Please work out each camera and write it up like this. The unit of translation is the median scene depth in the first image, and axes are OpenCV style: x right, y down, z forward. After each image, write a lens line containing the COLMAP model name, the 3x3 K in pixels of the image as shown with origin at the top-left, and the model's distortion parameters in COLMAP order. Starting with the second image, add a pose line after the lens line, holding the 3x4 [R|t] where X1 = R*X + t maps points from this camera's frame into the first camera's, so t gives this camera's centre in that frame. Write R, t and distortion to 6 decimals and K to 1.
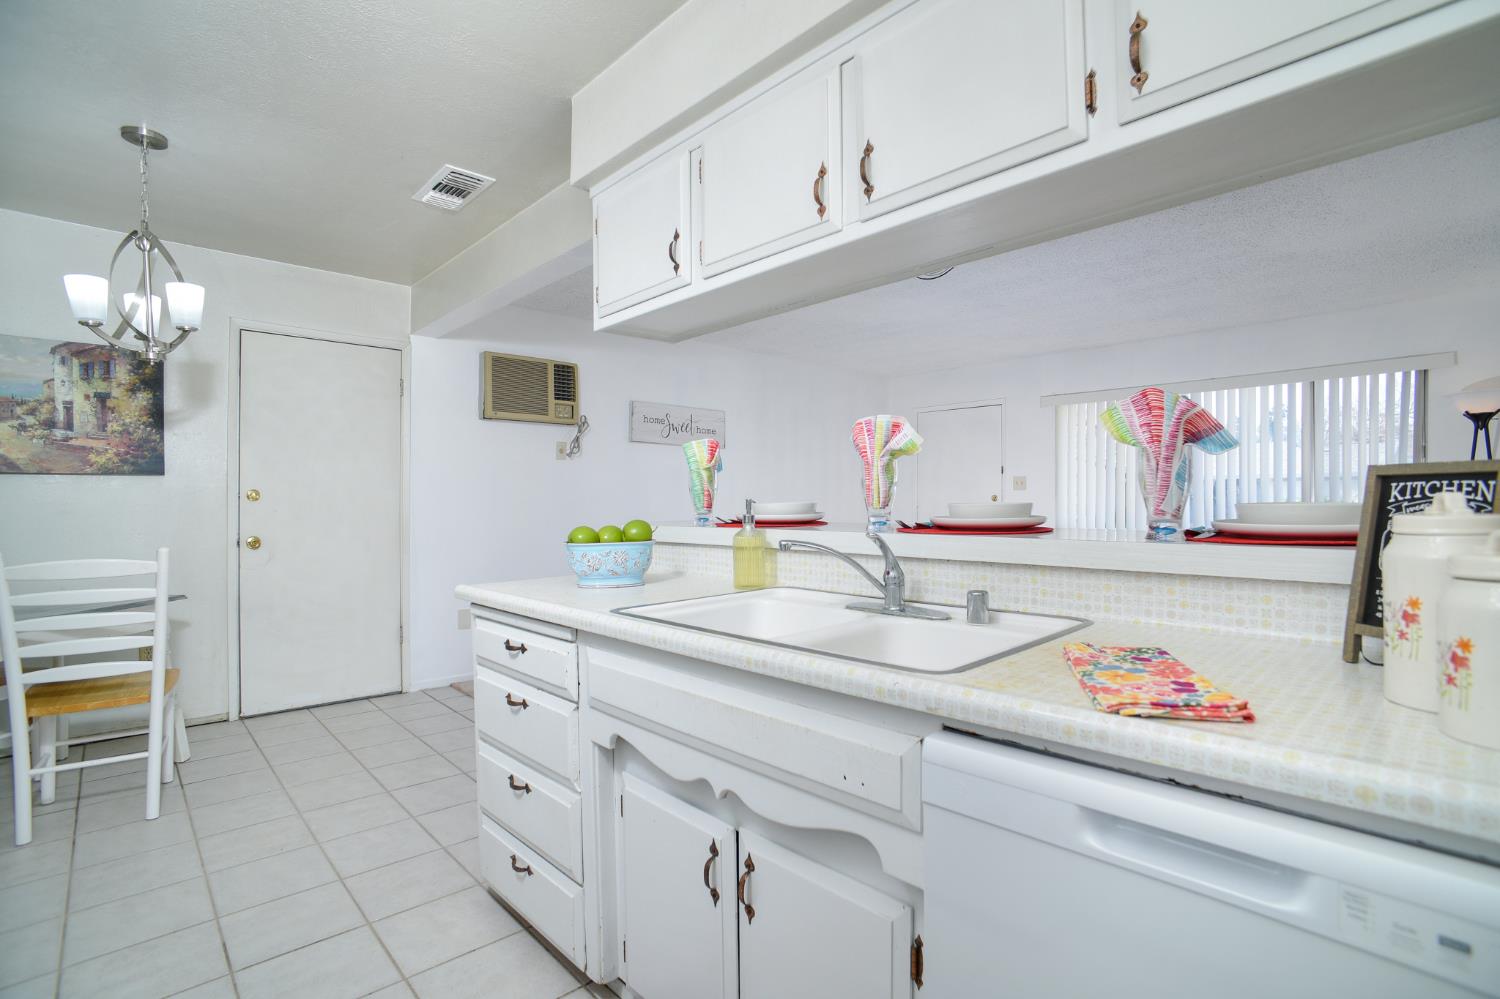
lens RADIAL K [[717.0, 0, 750.0], [0, 717.0, 499.5], [0, 0, 1]] dist [-0.000794, -0.000230]
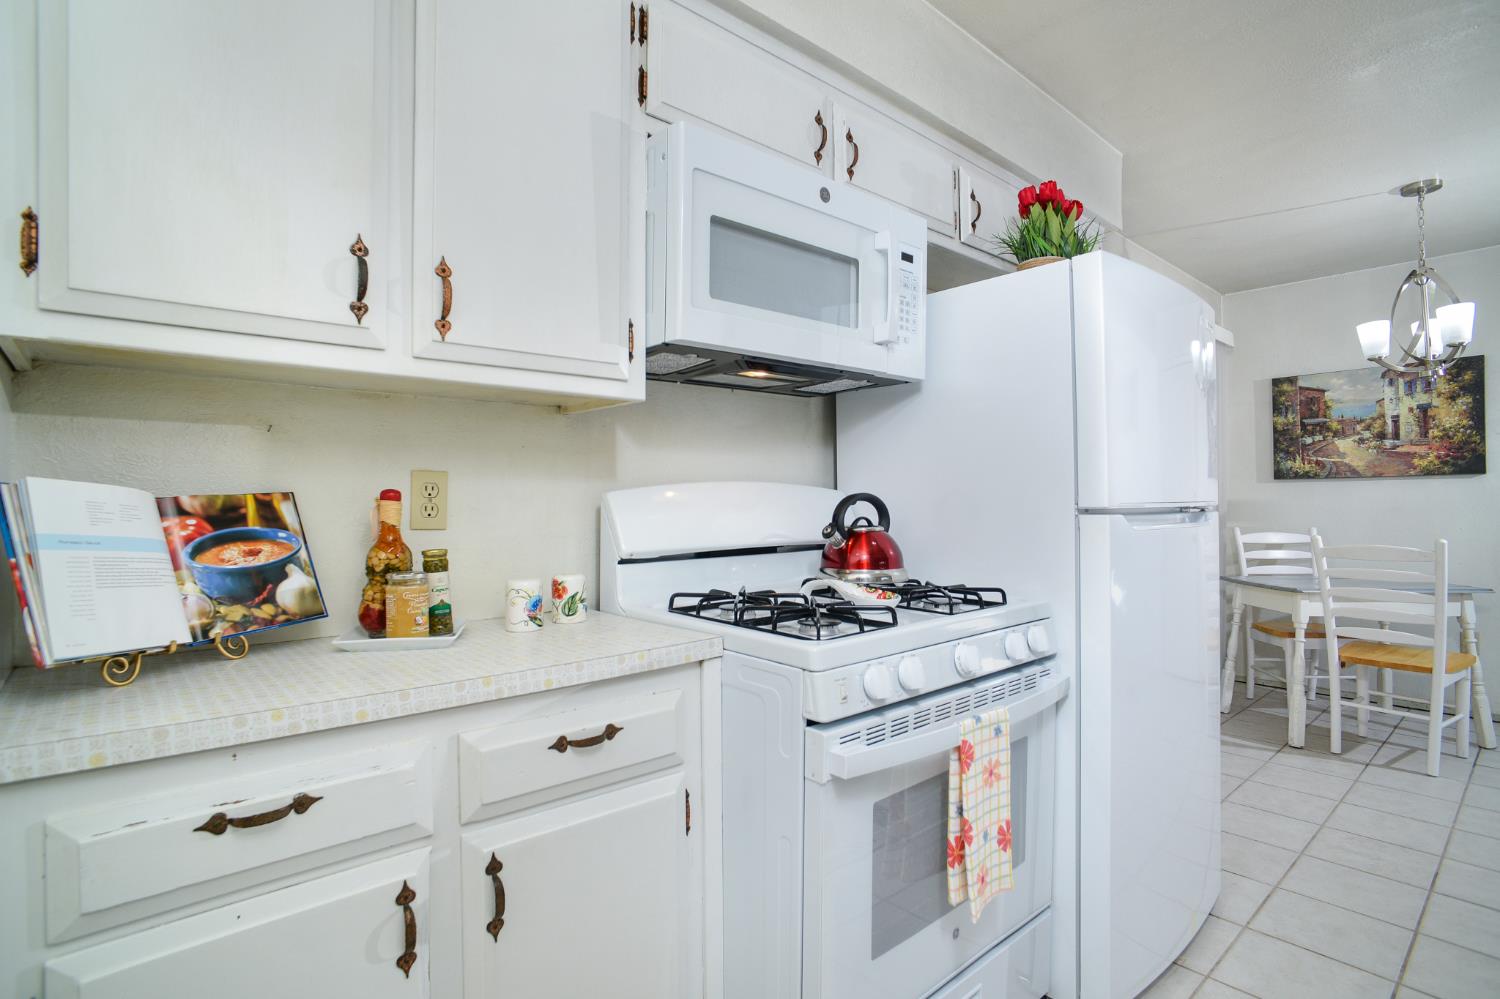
lens RADIAL K [[744.5, 0, 750.0], [0, 744.5, 499.5], [0, 0, 1]] dist [-0.069333, 0.039721]
pose [[-0.003148, -0.001251, -0.999994, 0.248712], [0.007534, 0.999971, -0.001275, -0.003816], [0.999967, -0.007538, -0.003138, -0.069187]]
